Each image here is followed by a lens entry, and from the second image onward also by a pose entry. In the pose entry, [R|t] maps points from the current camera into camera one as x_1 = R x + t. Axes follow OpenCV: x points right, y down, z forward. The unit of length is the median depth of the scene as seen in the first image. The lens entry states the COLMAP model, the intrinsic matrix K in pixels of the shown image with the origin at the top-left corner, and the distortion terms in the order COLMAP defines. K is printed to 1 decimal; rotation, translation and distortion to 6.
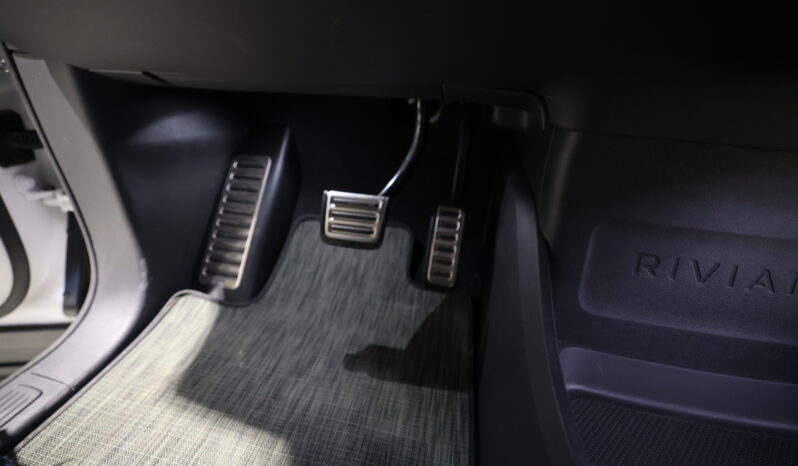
lens RADIAL K [[334.3, 0, 394.4], [0, 334.3, 230.3], [0, 0, 1]] dist [-0.040296, 0.010300]
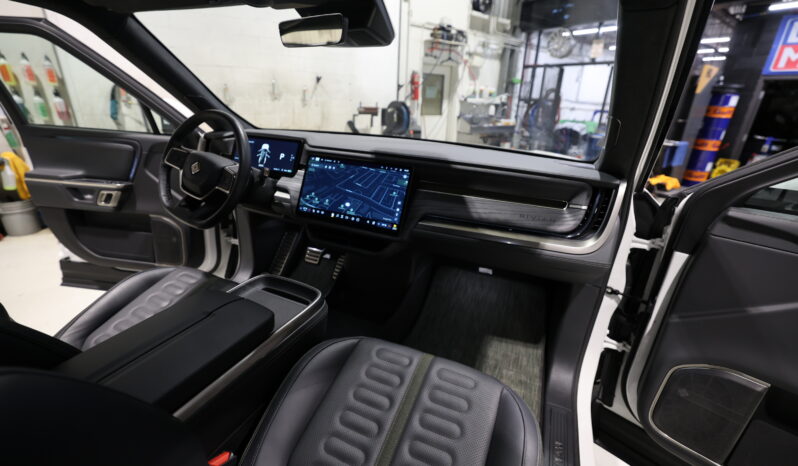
lens RADIAL K [[334.3, 0, 394.4], [0, 334.3, 230.3], [0, 0, 1]] dist [-0.040296, 0.010300]
pose [[0.978327, 0.096516, -0.183194, 1.205388], [-0.121035, 0.984394, -0.127746, 0.036642], [0.168005, 0.147150, 0.974742, -2.078937]]
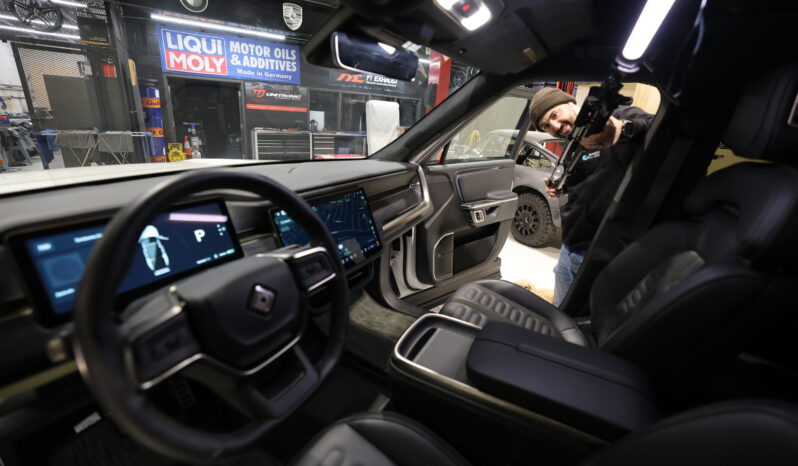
lens RADIAL K [[334.3, 0, 394.4], [0, 334.3, 230.3], [0, 0, 1]] dist [-0.040296, 0.010300]
pose [[0.283601, -0.300087, 0.910779, -0.956890], [0.415378, 0.894489, 0.165378, -0.590795], [-0.864310, 0.331417, 0.378328, -1.134215]]
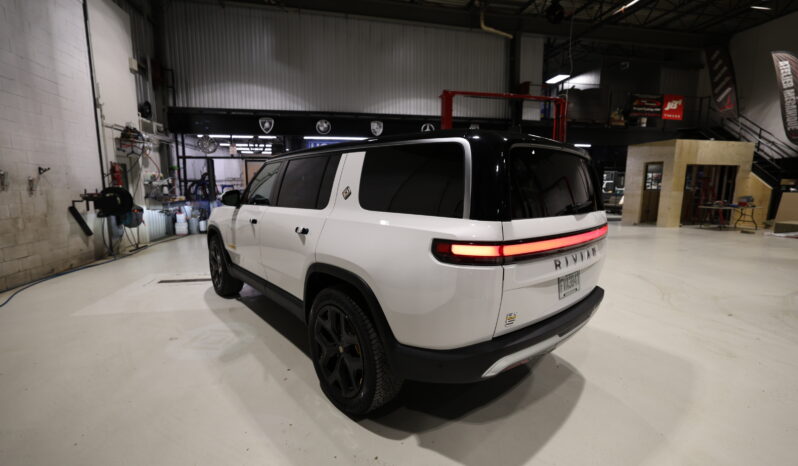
lens RADIAL K [[334.3, 0, 394.4], [0, 334.3, 230.3], [0, 0, 1]] dist [-0.040296, 0.010300]
pose [[0.593473, -0.120428, 0.795793, -5.395821], [0.396457, 0.904210, -0.158829, 2.393363], [-0.700436, 0.409759, 0.584369, -6.567787]]
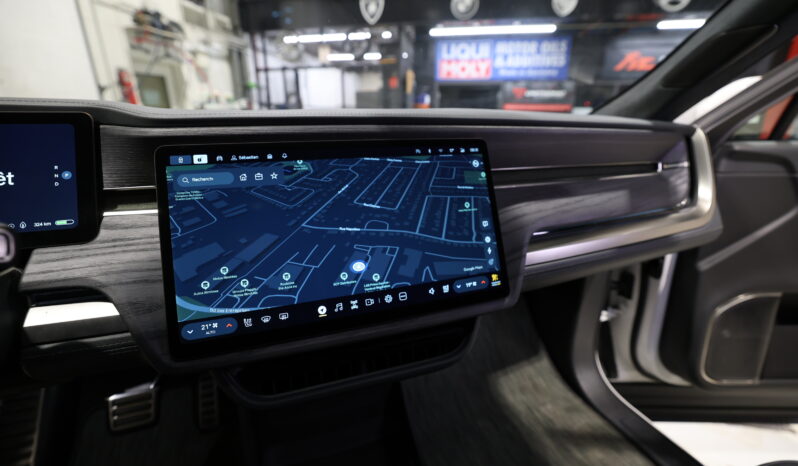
lens RADIAL K [[334.3, 0, 394.4], [0, 334.3, 230.3], [0, 0, 1]] dist [-0.040296, 0.010300]
pose [[0.850441, -0.182190, 0.493514, 0.272086], [0.265581, 0.958483, -0.103817, -0.319074], [-0.454111, 0.219358, 0.863519, -0.860746]]
